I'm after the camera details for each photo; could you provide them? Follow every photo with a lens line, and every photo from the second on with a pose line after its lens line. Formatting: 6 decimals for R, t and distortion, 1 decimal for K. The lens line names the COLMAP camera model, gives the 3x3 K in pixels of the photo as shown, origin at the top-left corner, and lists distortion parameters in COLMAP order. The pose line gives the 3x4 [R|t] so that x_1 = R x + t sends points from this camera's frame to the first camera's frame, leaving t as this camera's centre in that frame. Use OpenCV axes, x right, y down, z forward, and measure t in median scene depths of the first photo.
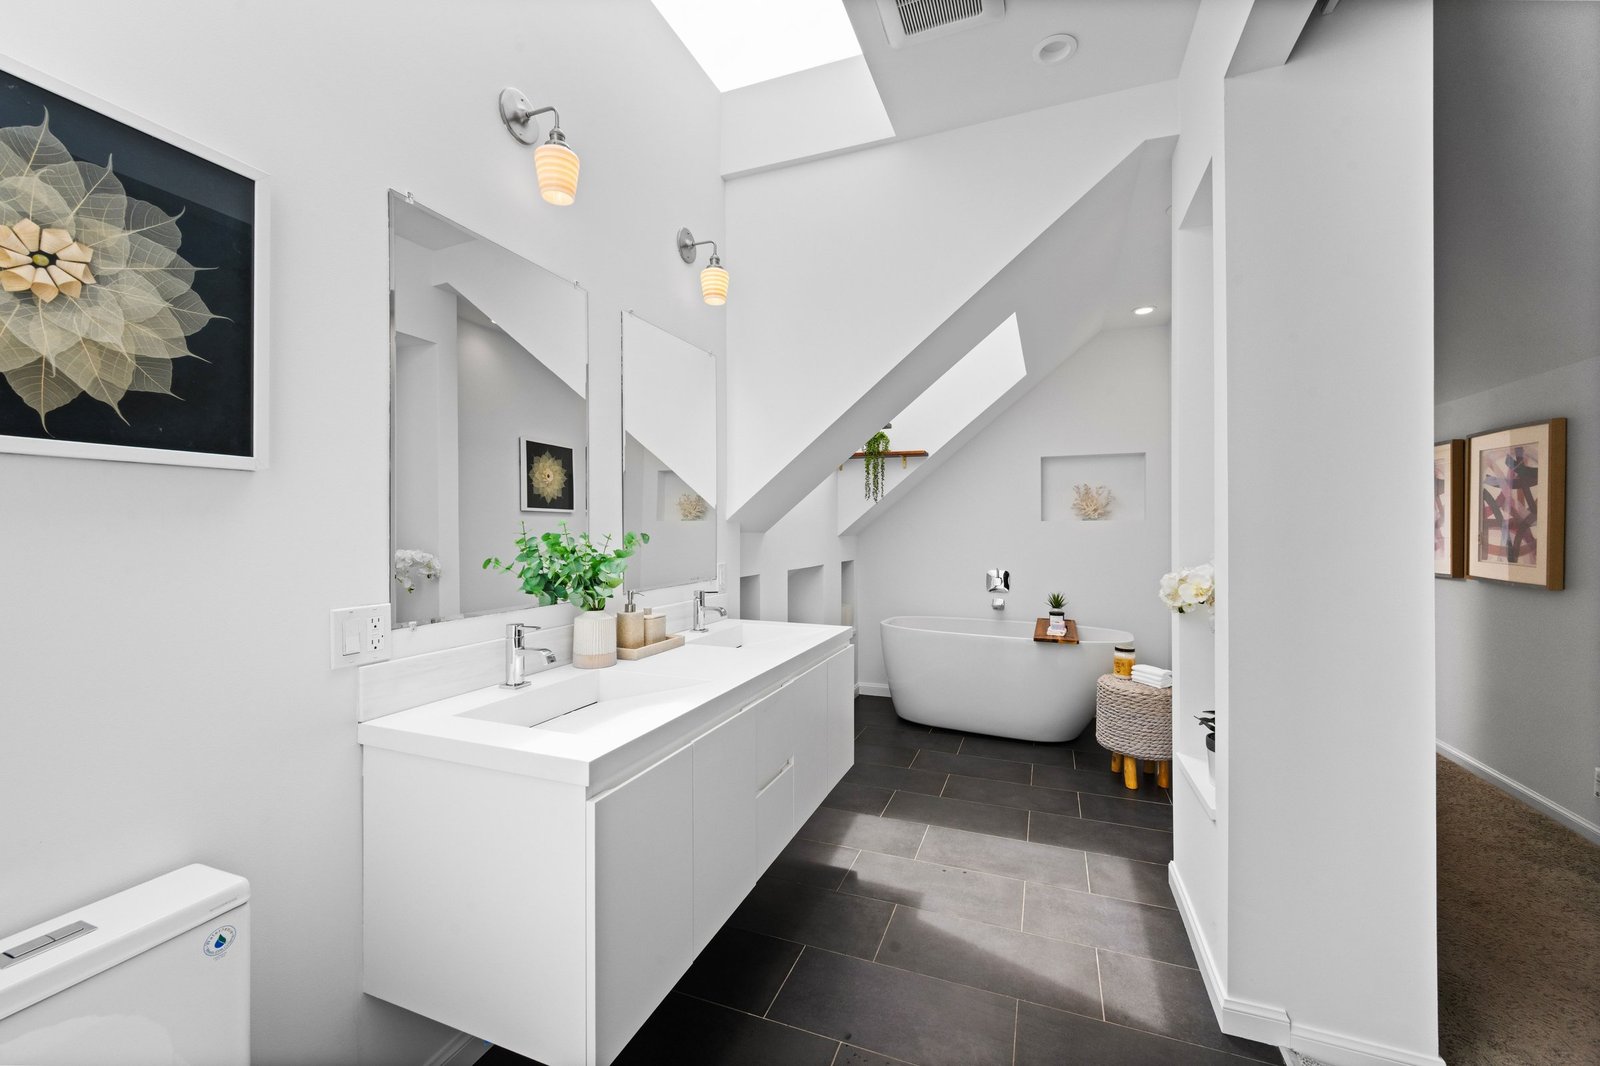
lens RADIAL K [[629.1, 0, 800.0], [0, 629.1, 533.0], [0, 0, 1]] dist [0.002139, 0.000168]
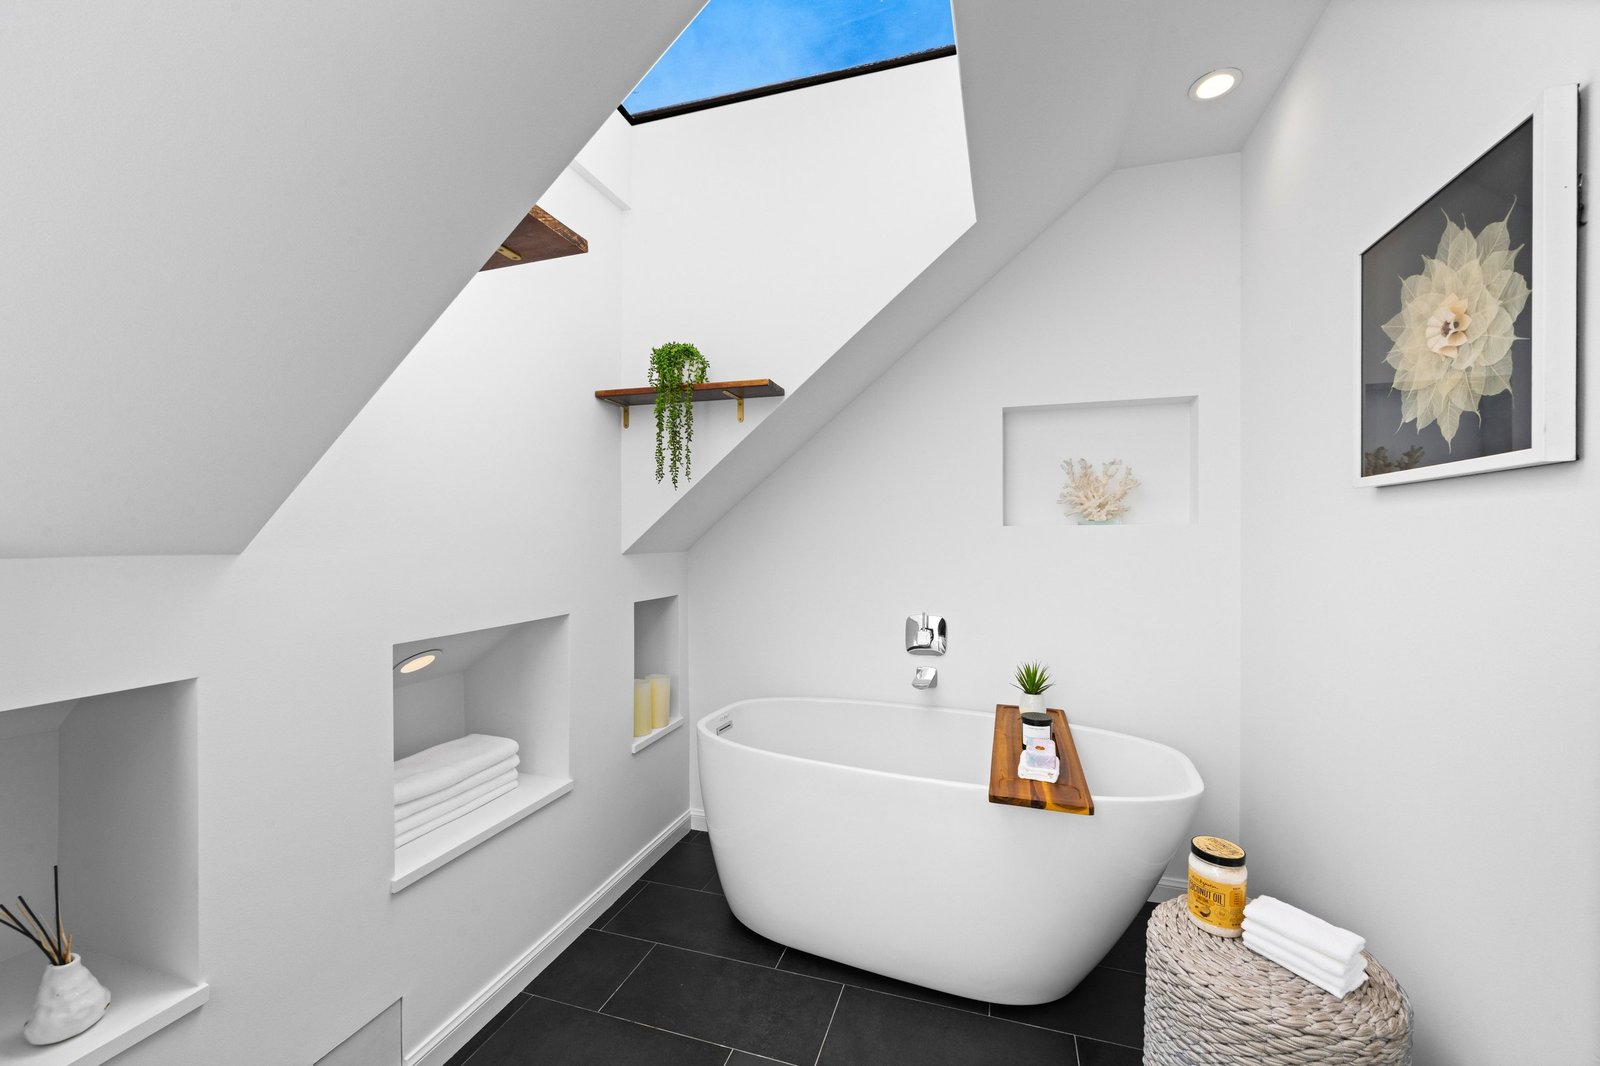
lens RADIAL K [[661.0, 0, 800.0], [0, 661.0, 533.0], [0, 0, 1]] dist [-0.002729, 0.000295]
pose [[0.997446, 0.000760, 0.071426, 0.178753], [0.000257, 0.999899, -0.014230, -0.005218], [-0.071430, 0.014212, 0.997344, 0.474339]]
